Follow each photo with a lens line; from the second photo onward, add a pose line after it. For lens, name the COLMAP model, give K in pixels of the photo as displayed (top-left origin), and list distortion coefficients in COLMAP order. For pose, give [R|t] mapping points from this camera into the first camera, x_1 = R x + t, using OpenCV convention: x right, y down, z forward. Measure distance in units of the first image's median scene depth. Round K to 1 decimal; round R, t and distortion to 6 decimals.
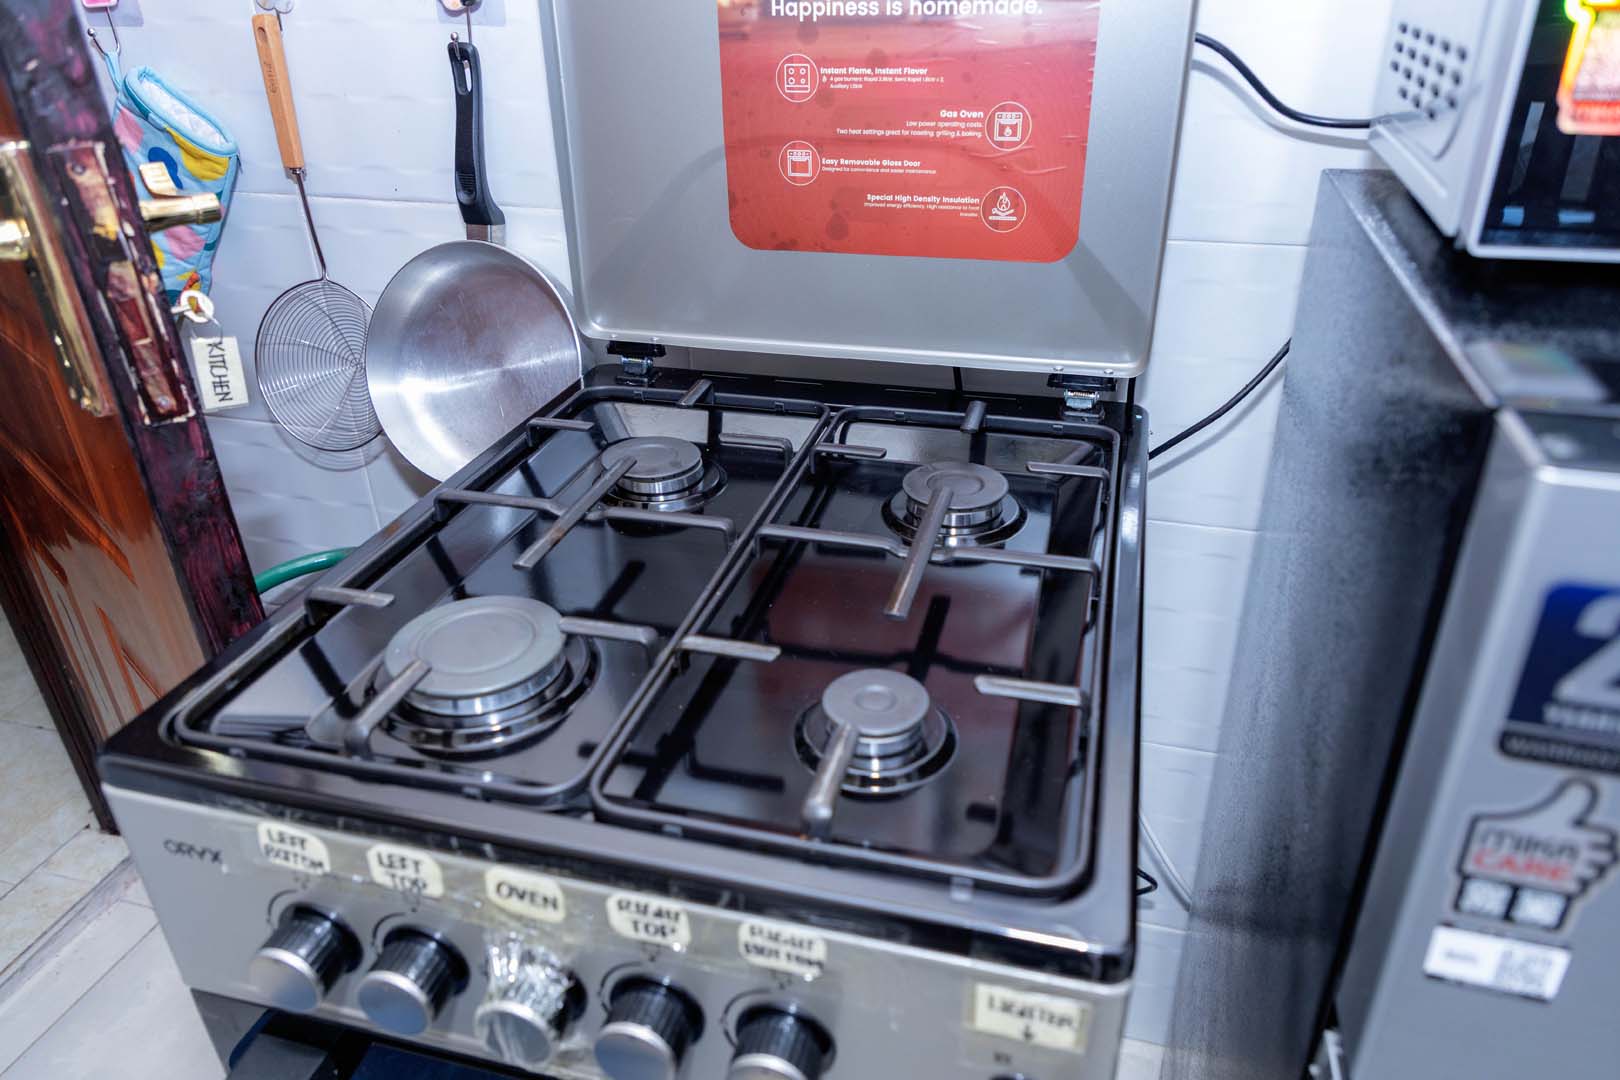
lens RADIAL K [[1147.1, 0, 815.0], [0, 1147.1, 581.3], [0, 0, 1]] dist [-0.003921, 0.000572]
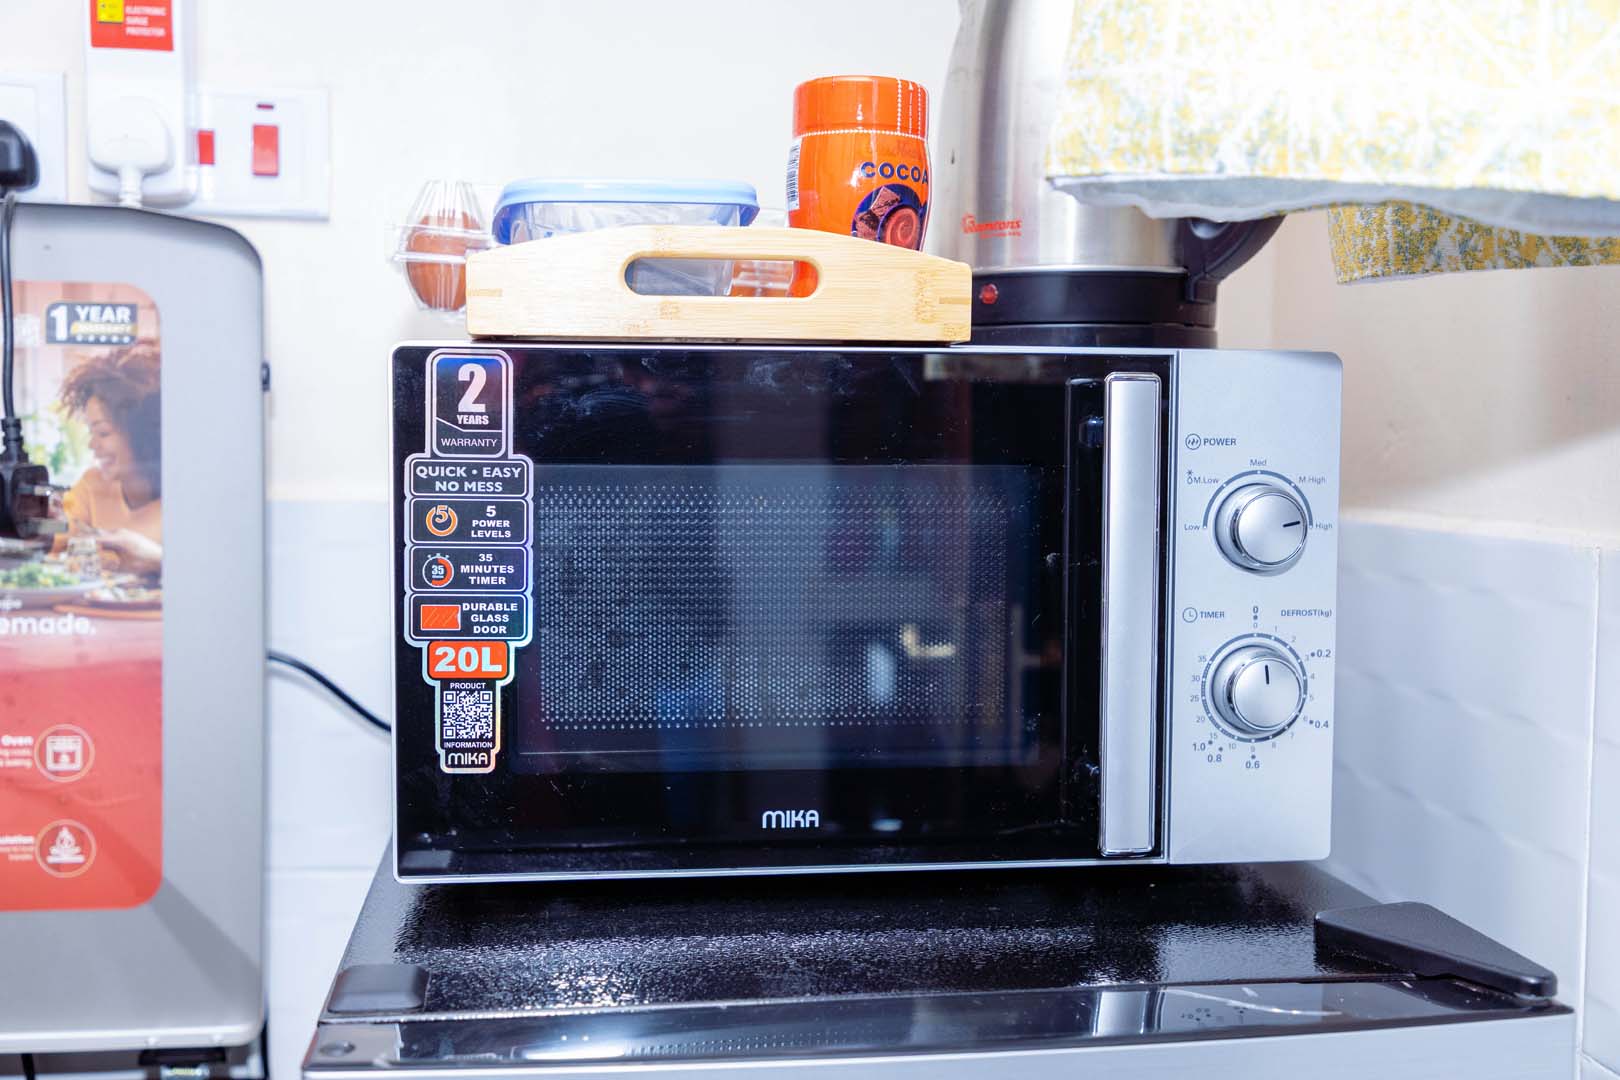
lens RADIAL K [[1859.4, 0, 815.6], [0, 1859.4, 557.4], [0, 0, 1]] dist [0.030098, 0.033178]
pose [[0.917875, 0.011503, 0.396702, 0.126472], [0.162085, 0.901550, -0.401168, 0.109210], [-0.362262, 0.432522, 0.825646, -0.381683]]
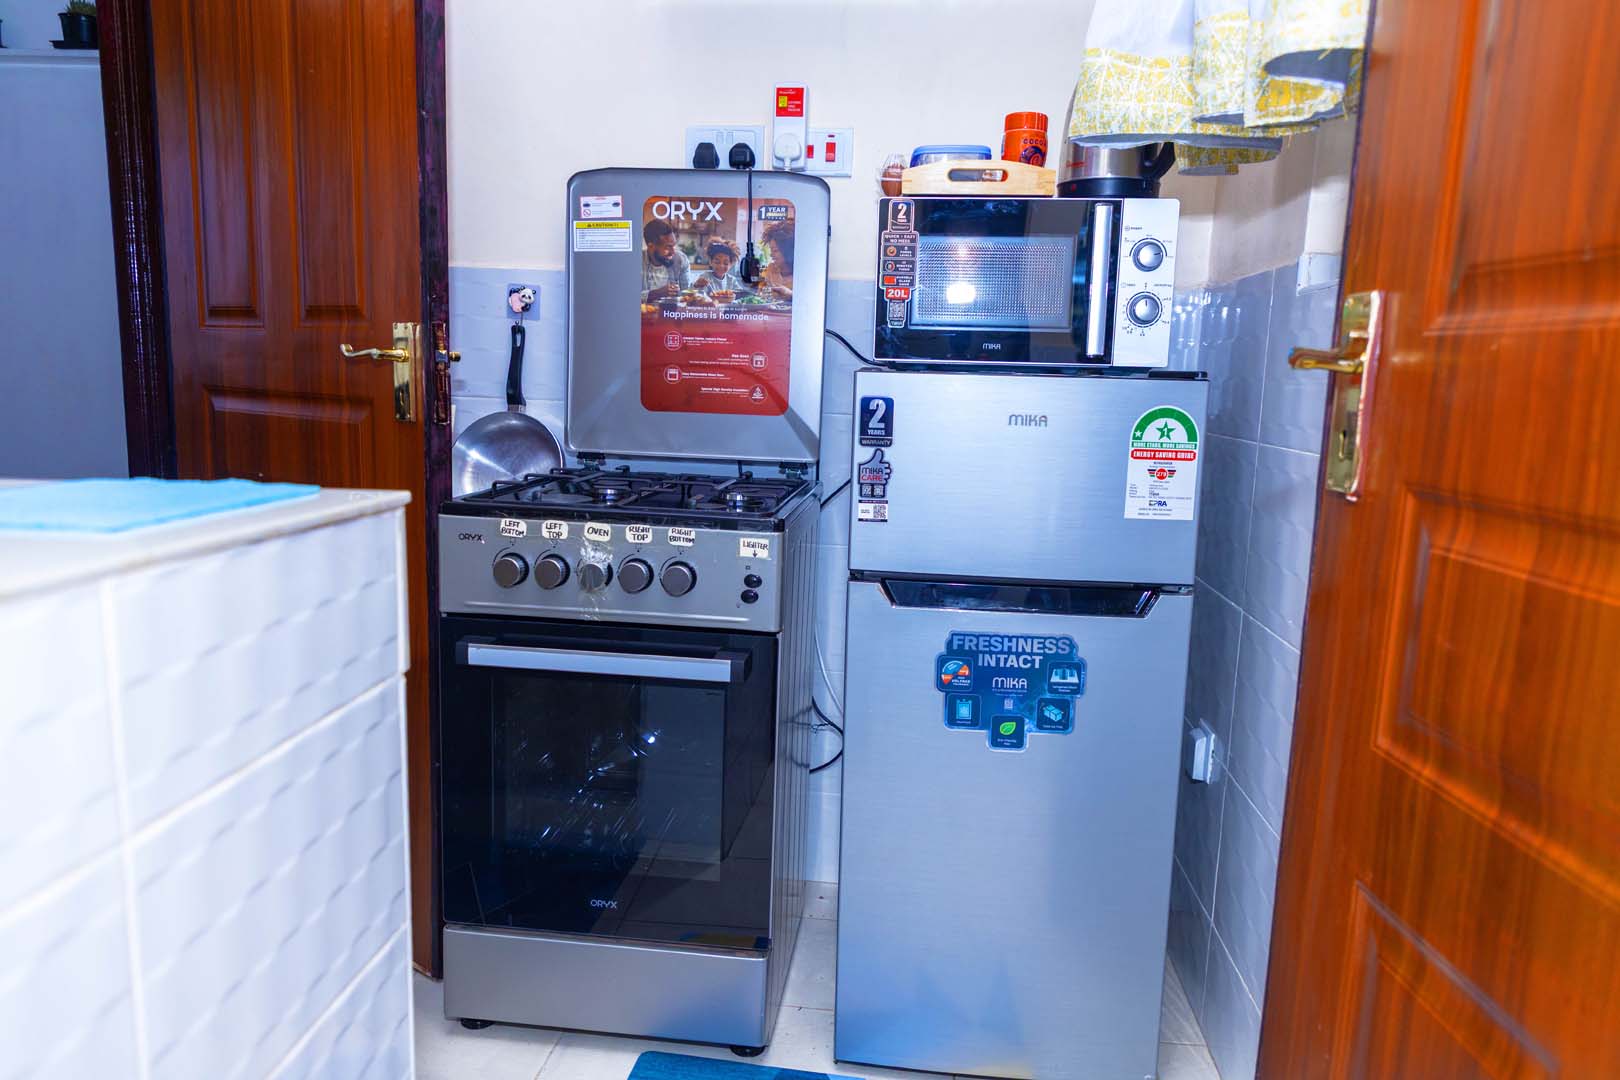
lens RADIAL K [[1094.2, 0, 810.0], [0, 1094.2, 540.0], [0, 0, 1]] dist [0.005911, -0.003537]
pose [[0.985978, 0.031267, 0.163917, -0.098553], [0.026217, 0.941066, -0.337205, 0.763576], [-0.164800, 0.336774, 0.927051, -1.077975]]
